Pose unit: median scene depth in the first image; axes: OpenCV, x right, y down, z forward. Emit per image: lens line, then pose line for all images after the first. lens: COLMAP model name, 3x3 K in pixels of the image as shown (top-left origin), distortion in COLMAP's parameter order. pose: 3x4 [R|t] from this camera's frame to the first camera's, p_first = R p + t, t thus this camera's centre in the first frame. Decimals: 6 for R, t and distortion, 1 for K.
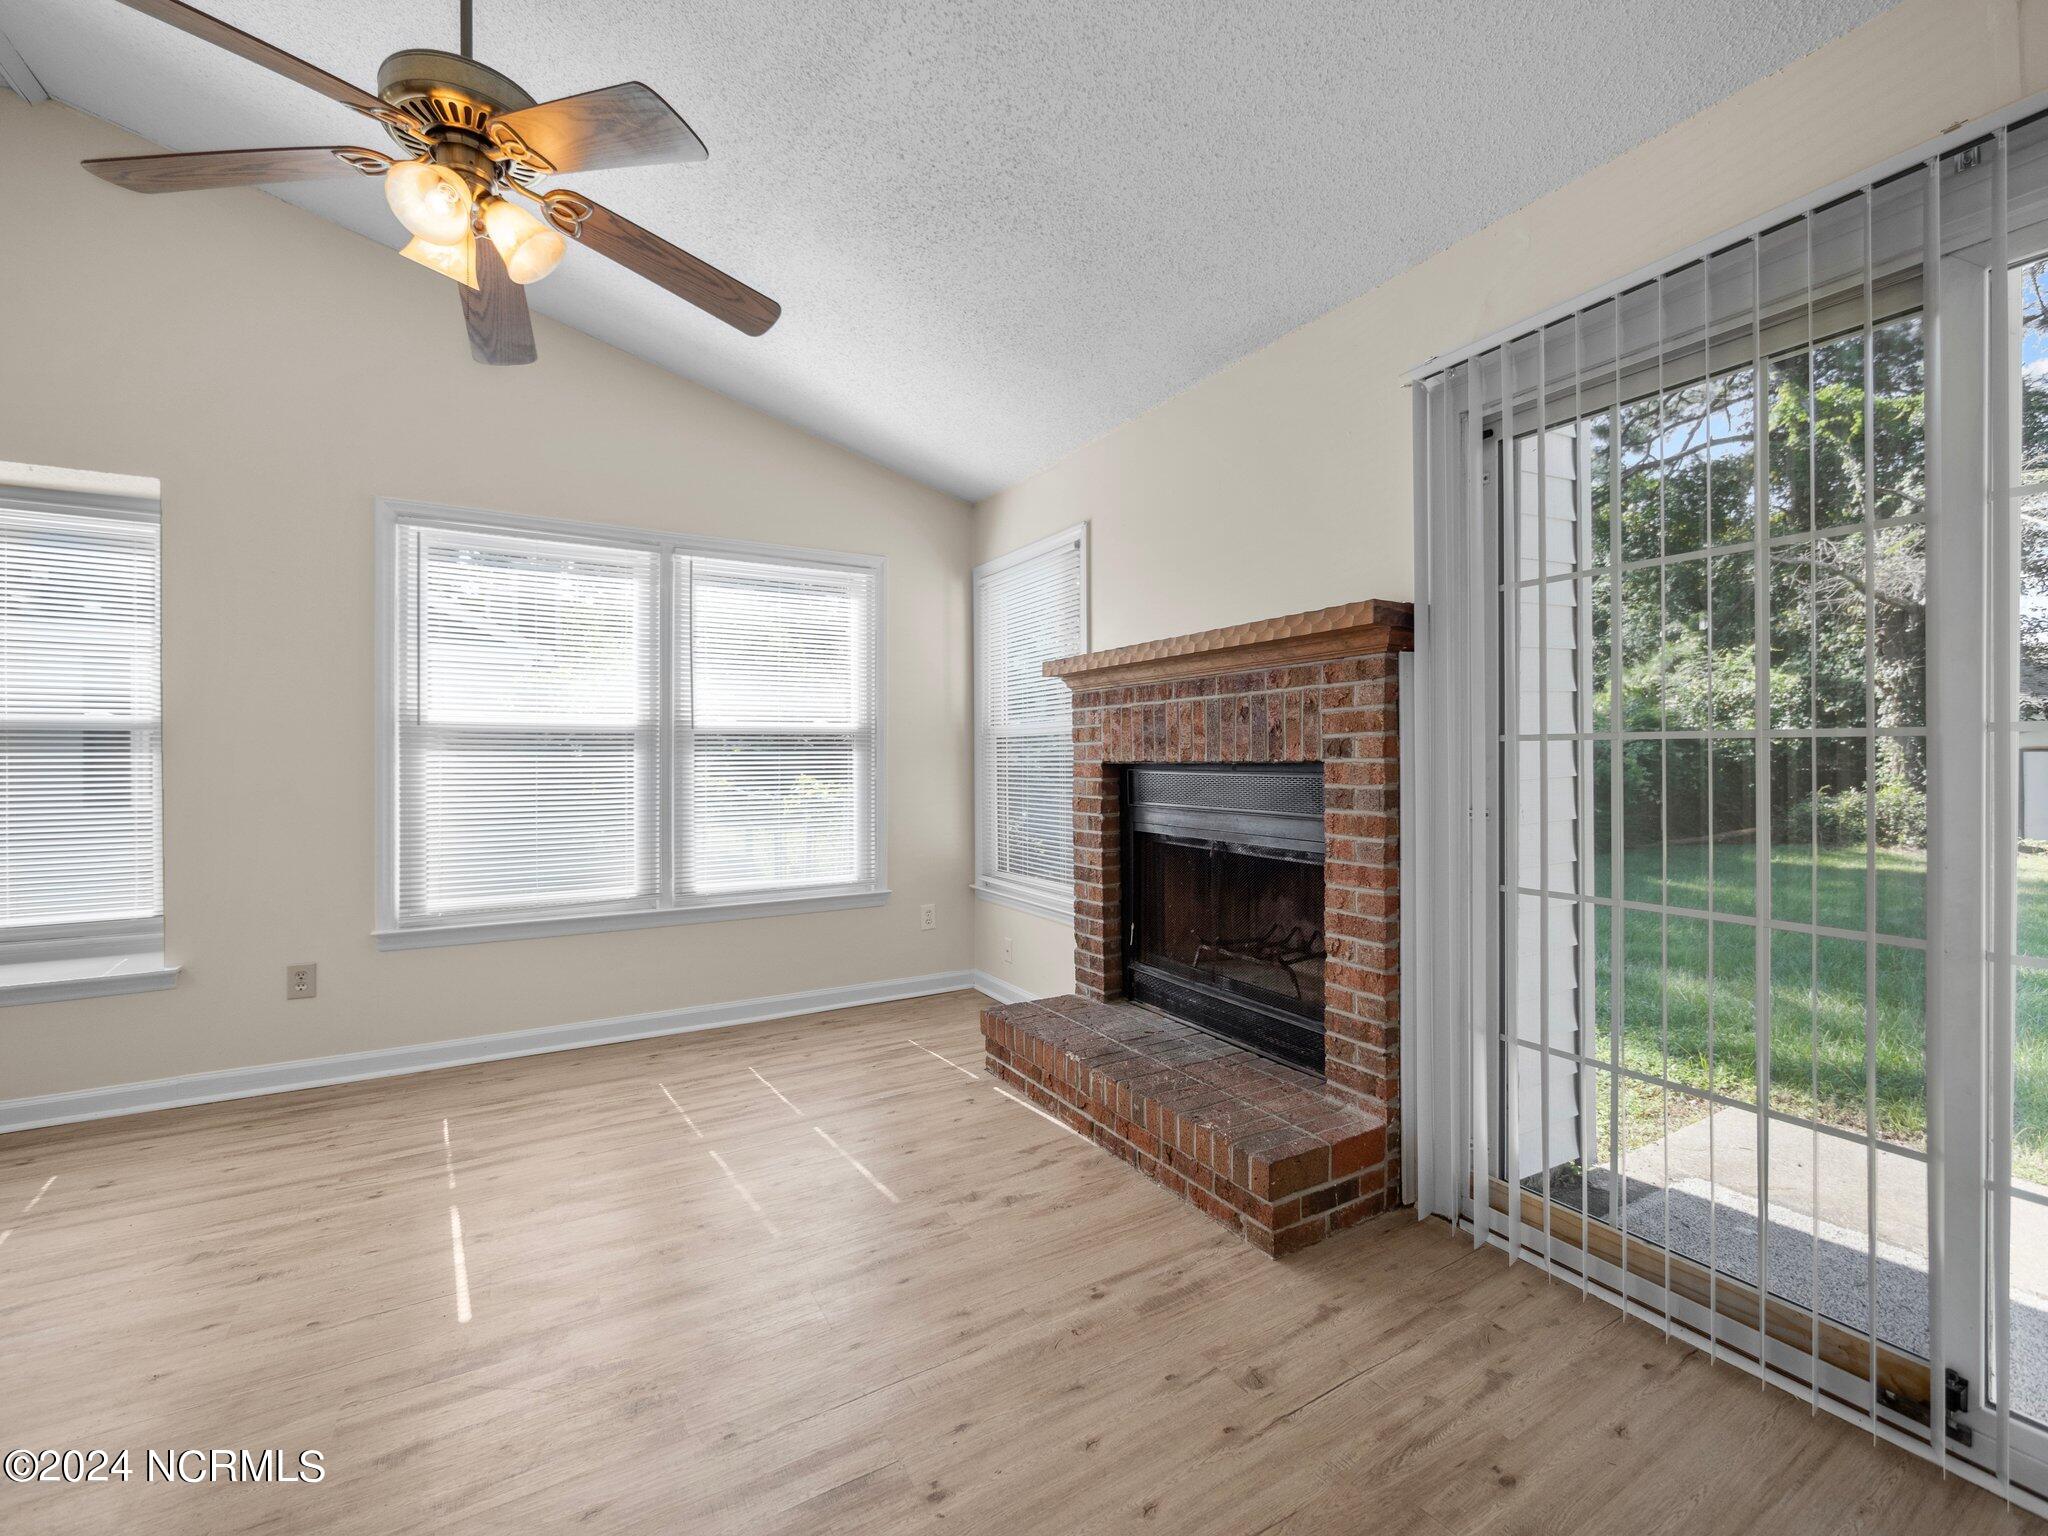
lens RADIAL K [[879.4, 0, 1032.0], [0, 879.4, 764.4], [0, 0, 1]] dist [-0.002490, -0.000149]
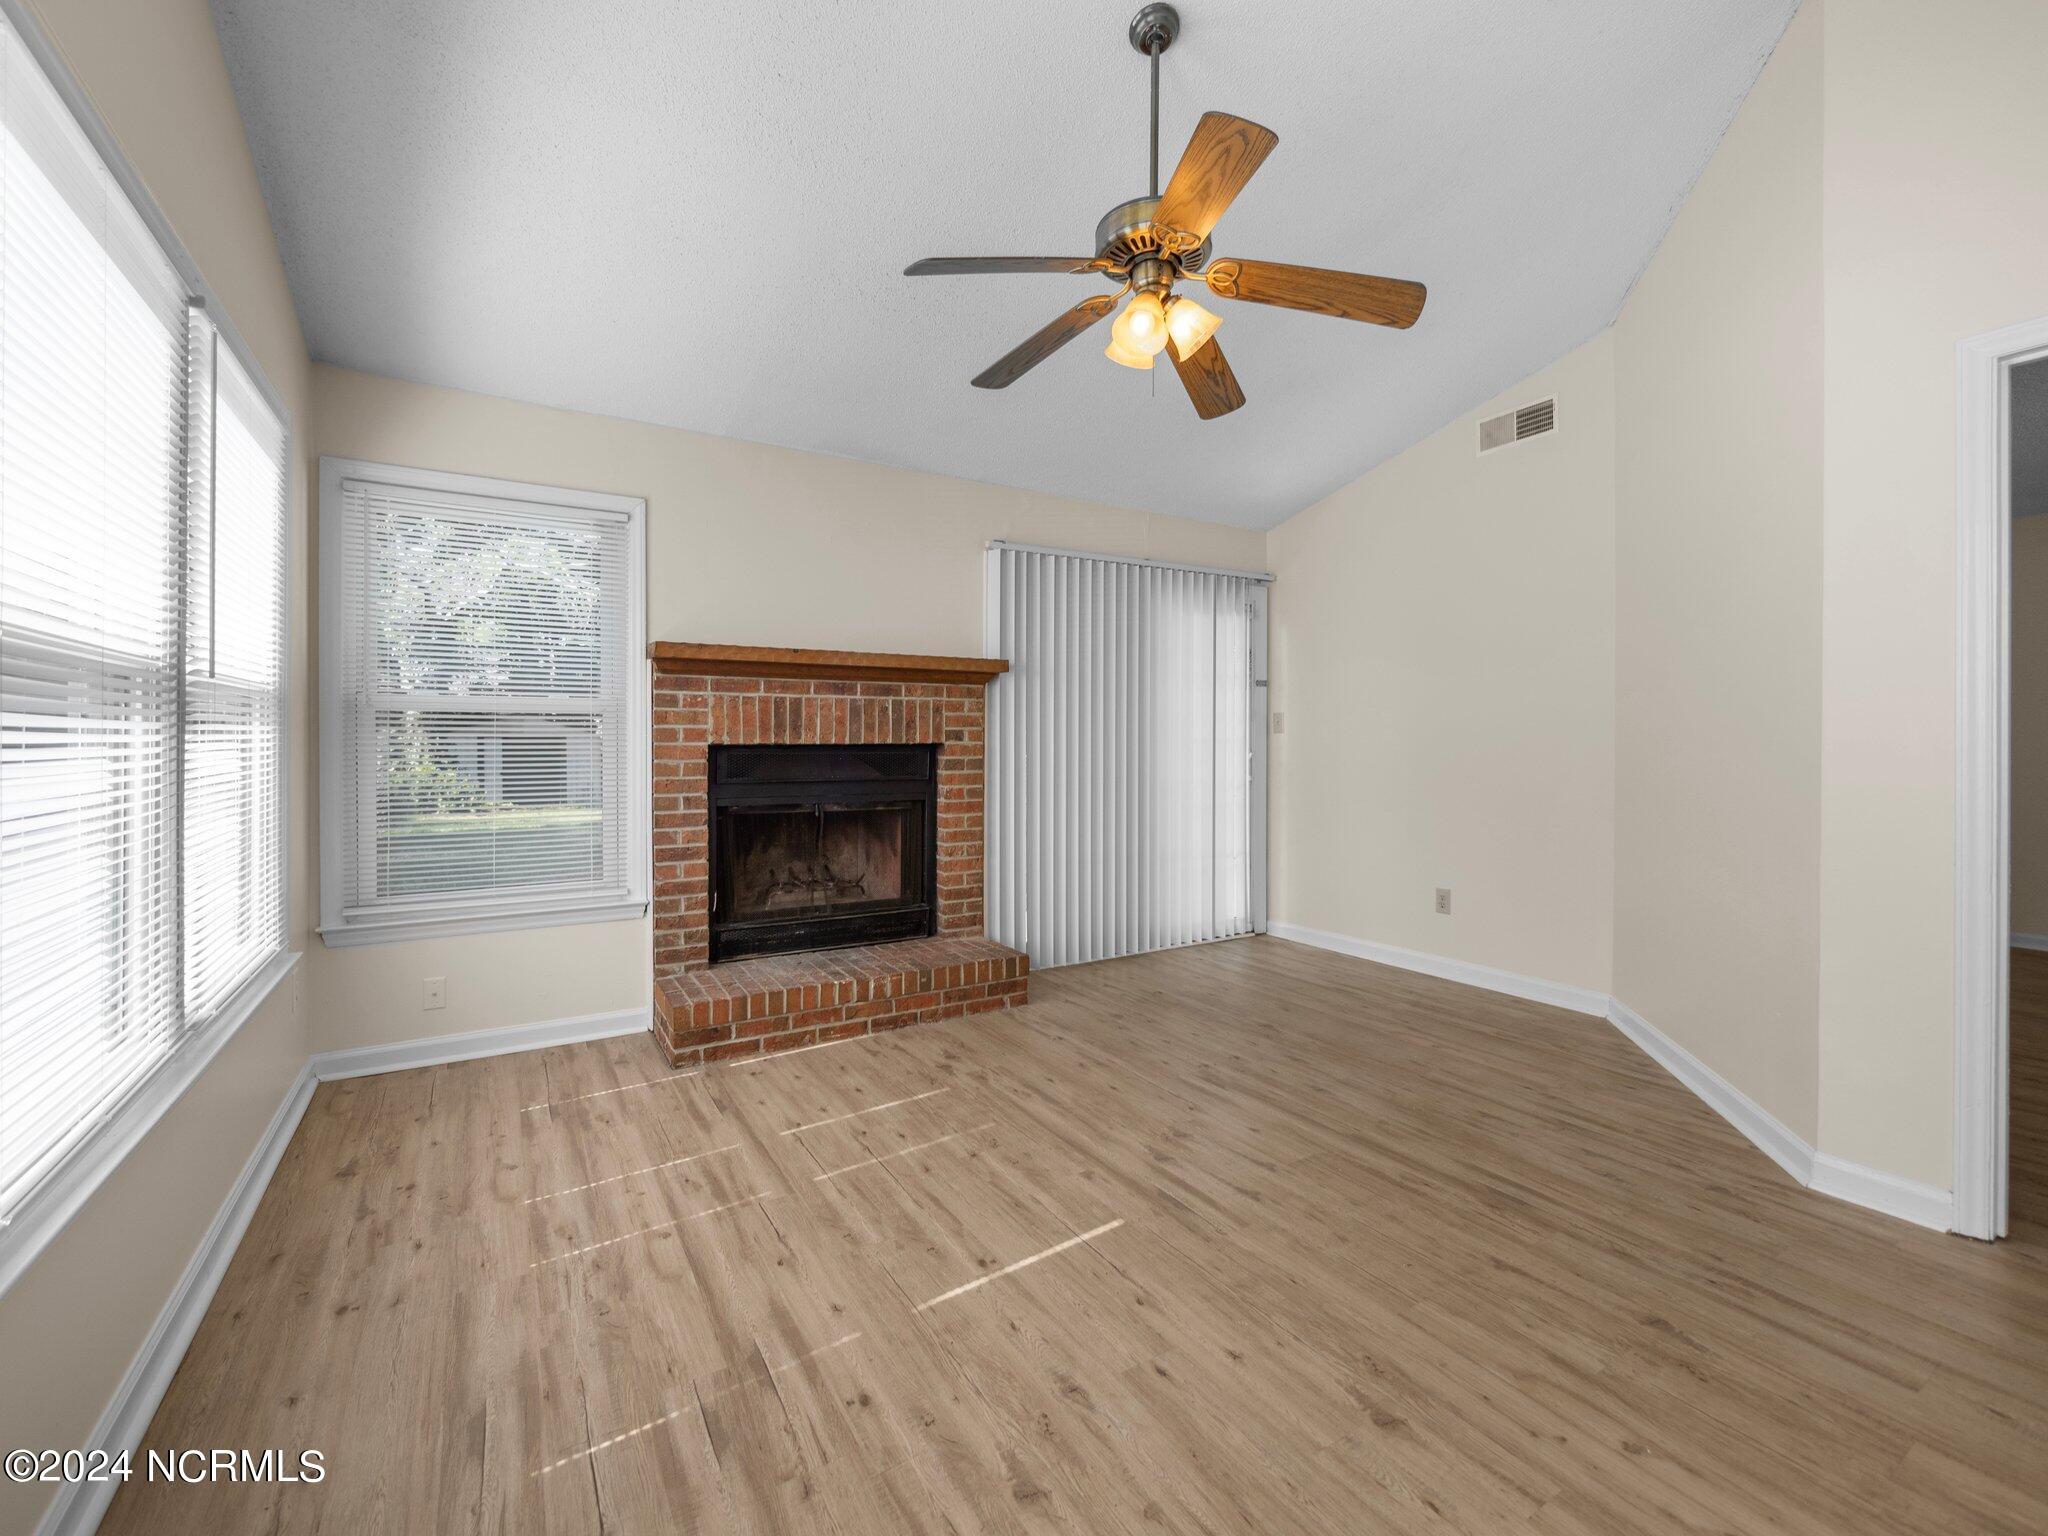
lens RADIAL K [[879.4, 0, 1041.6], [0, 879.4, 747.1], [0, 0, 1]] dist [-0.002490, -0.000149]
pose [[-0.021556, -0.008117, 0.999735, -1.267010], [0.002663, 0.999963, 0.008176, -0.008763], [-0.999764, 0.002839, -0.021534, 0.786466]]
